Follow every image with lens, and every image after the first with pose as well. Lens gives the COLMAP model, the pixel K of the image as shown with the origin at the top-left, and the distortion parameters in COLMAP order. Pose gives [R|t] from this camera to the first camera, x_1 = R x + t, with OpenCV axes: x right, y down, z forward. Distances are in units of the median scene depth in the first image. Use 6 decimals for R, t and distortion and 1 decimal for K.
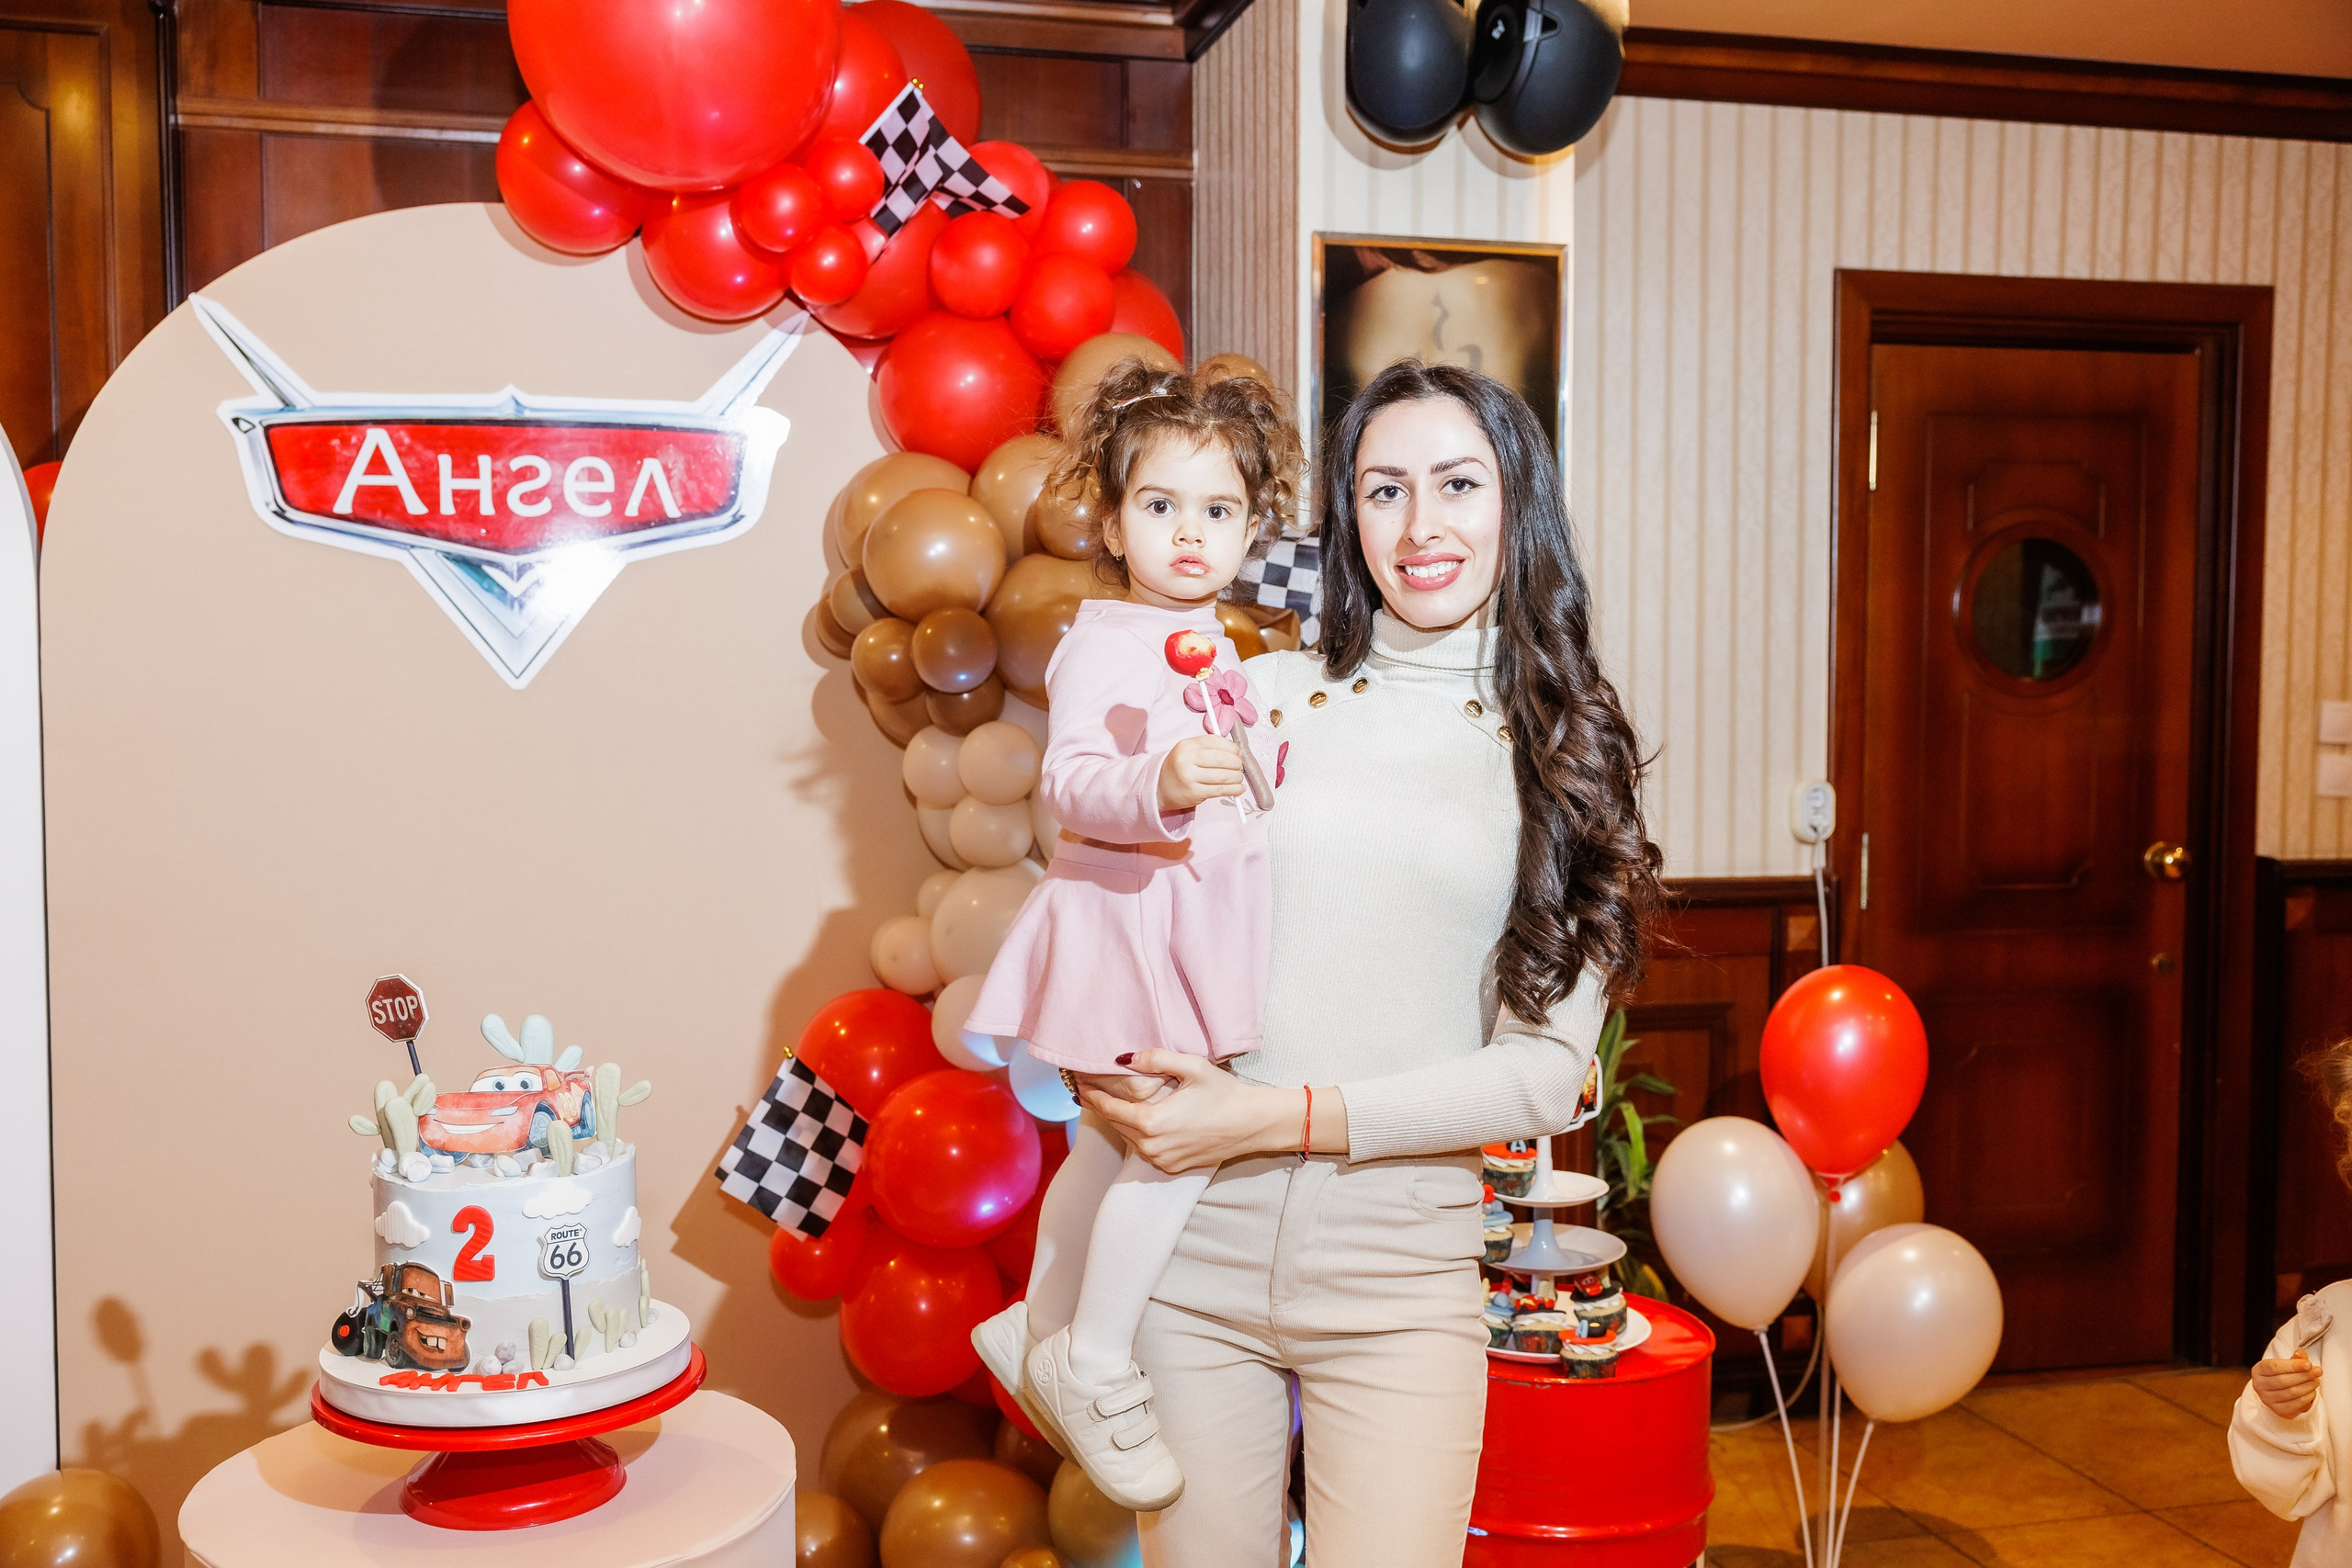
lens RADIAL K [[2222.6, 0, 1151.8], [0, 2222.6, 790.0], [0, 0, 1]] dist [0.009224, 0.000000]
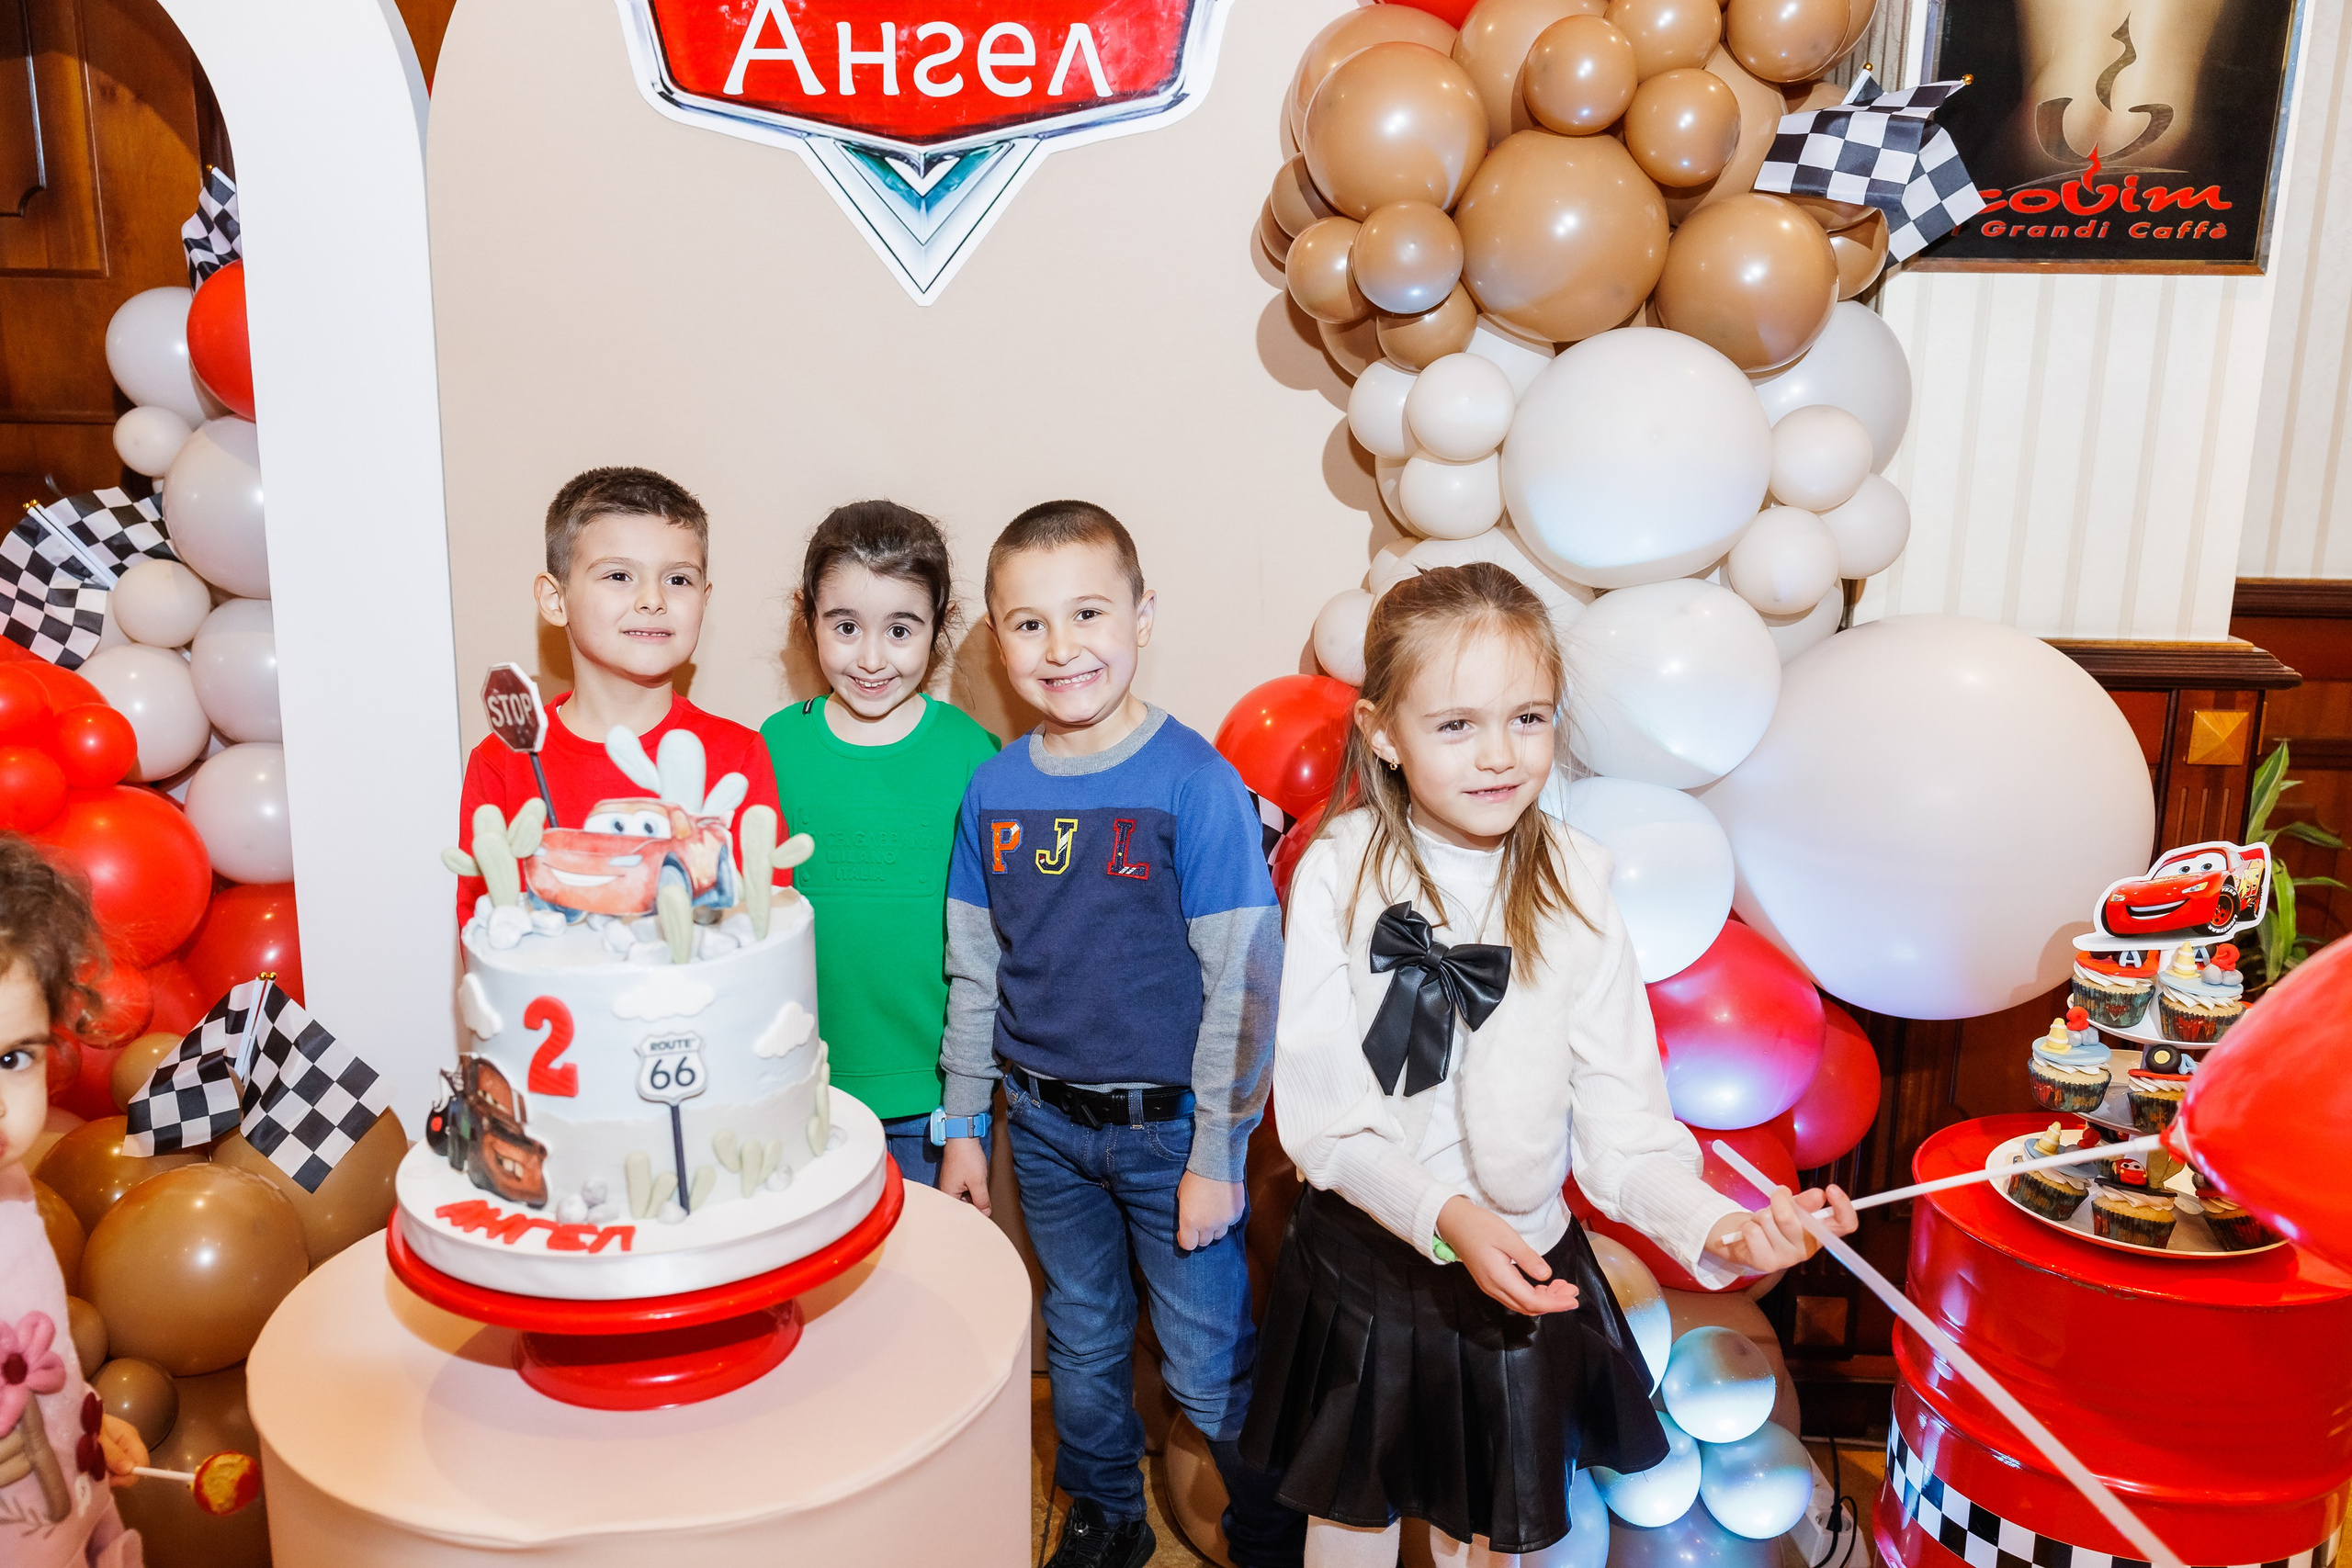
lens RADIAL K [[1939.1, 0, 1186.4], [0, 1939.1, 774.4], [0, 0, 1]] dist [-0.004080, 0.016832]
pose [[0.956229, 0.080123, -0.281436, 0.040172], [-0.031184, 0.984208, 0.174247, -0.000392], [0.290953, -0.157844, 0.943627, 0.291416]]
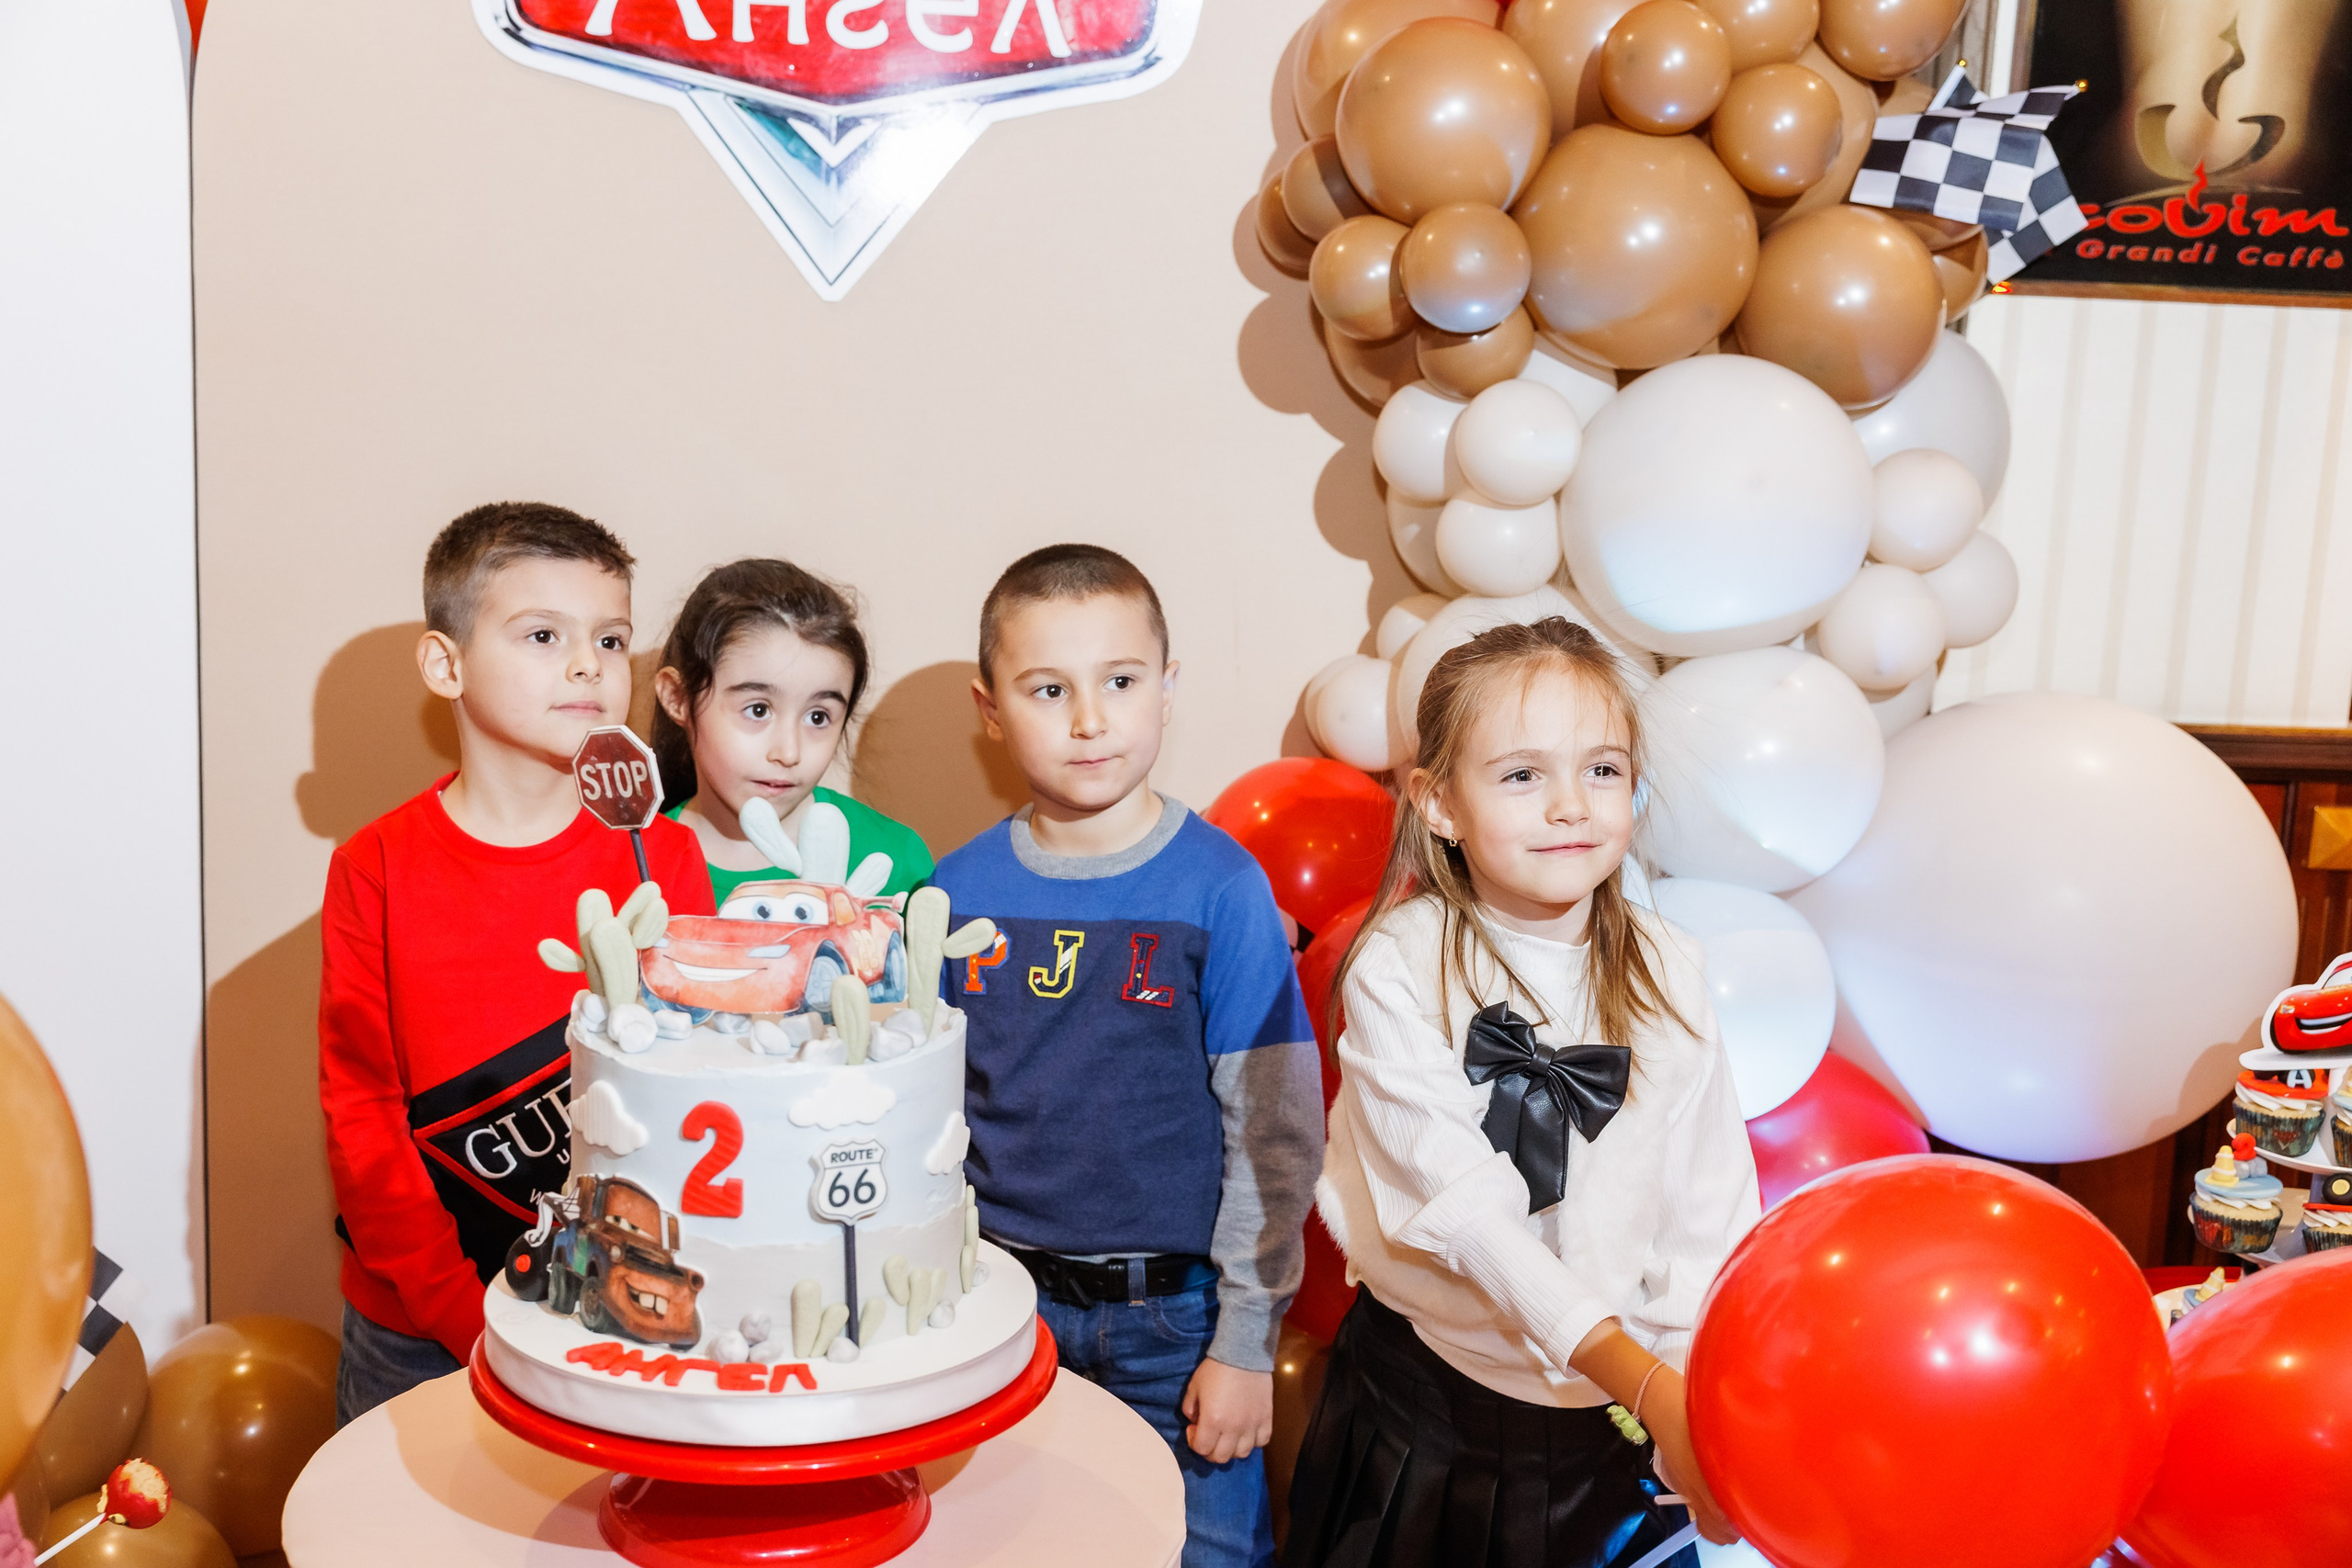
lens RADIAL K [[2698.2, 0, 1155.9], [0, 2698.2, 800.9], [0, 0, 1]] dist [0.011590, 0.000000]
pose [[0.984956, 0.071419, -0.157355, -0.039662], [-0.051887, 0.990810, 0.124911, -0.000914], [0.164830, -0.114868, 0.979610, 0.167445]]
